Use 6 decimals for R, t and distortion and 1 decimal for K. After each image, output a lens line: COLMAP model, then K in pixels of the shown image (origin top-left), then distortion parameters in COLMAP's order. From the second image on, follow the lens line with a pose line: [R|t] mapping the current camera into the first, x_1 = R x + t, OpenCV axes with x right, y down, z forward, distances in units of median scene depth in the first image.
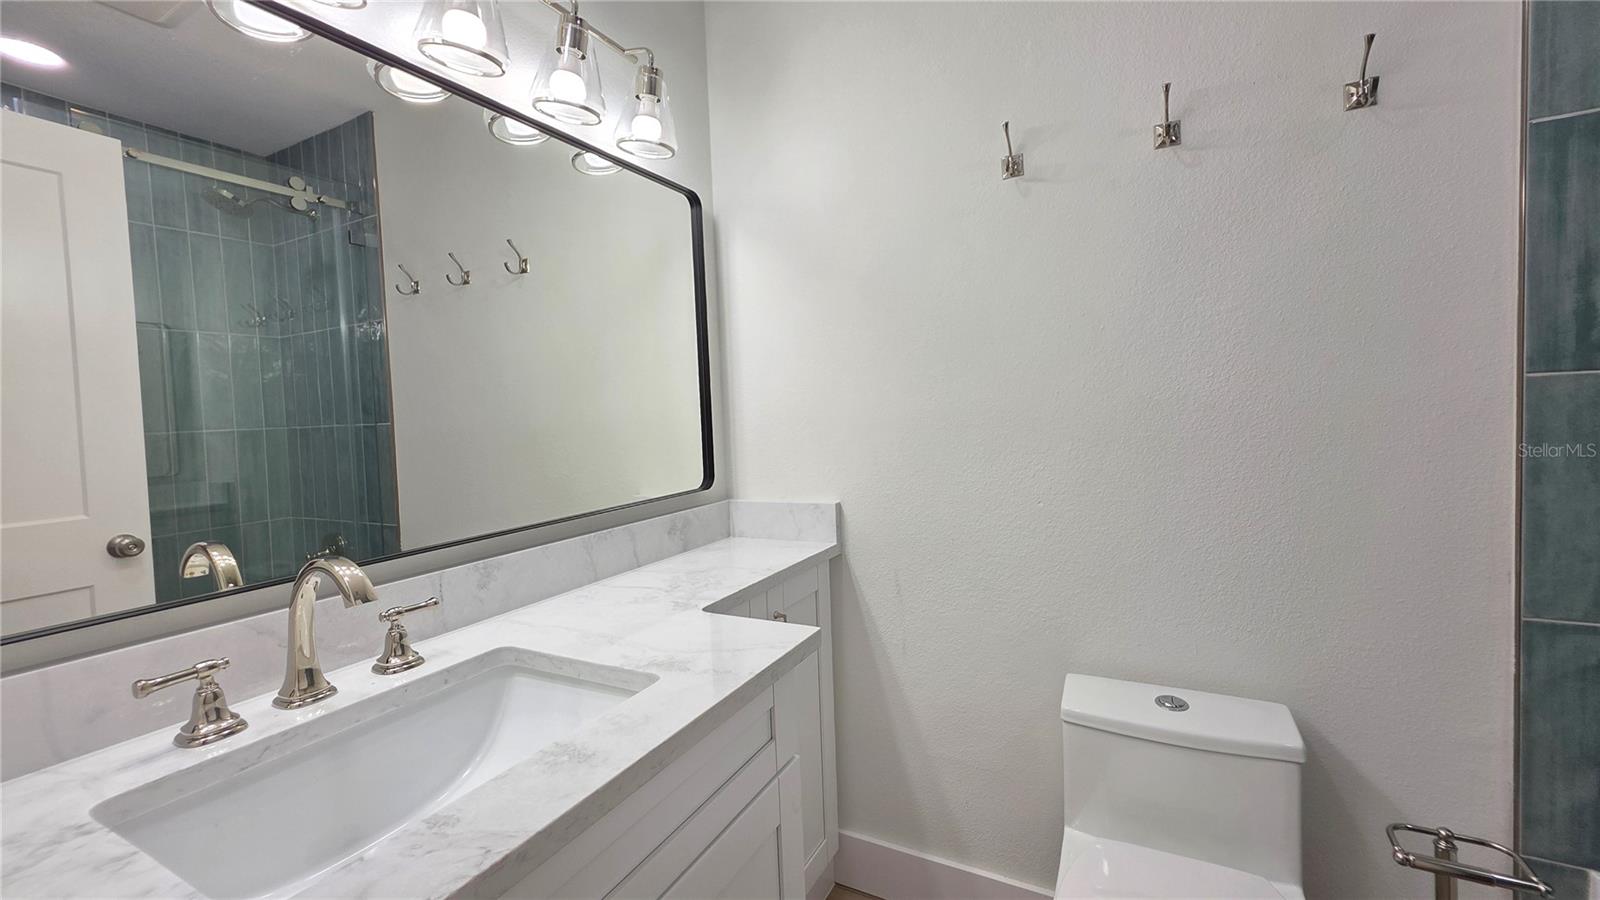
lens RADIAL K [[638.9, 0, 804.1], [0, 638.9, 436.6], [0, 0, 1]] dist [-0.000610, -0.000618]
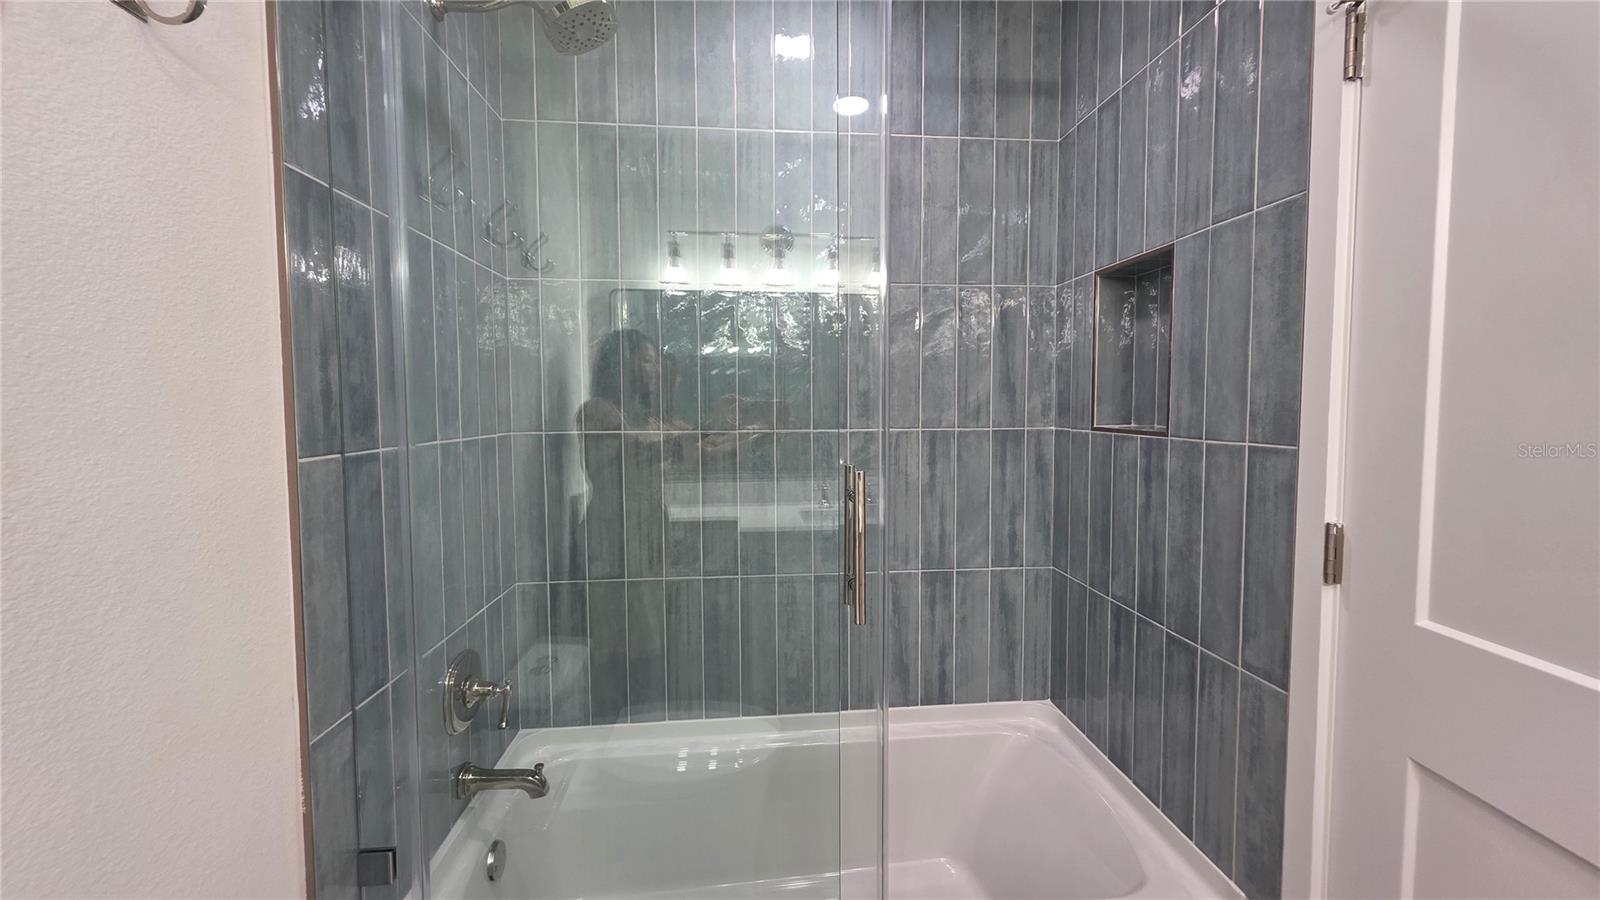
lens RADIAL K [[638.9, 0, 804.1], [0, 638.9, 436.6], [0, 0, 1]] dist [-0.000610, -0.000618]
pose [[-0.545654, -0.001625, 0.838009, 0.048094], [0.062264, 0.997155, 0.042476, -0.121400], [-0.835694, 0.075355, -0.544001, 0.888293]]
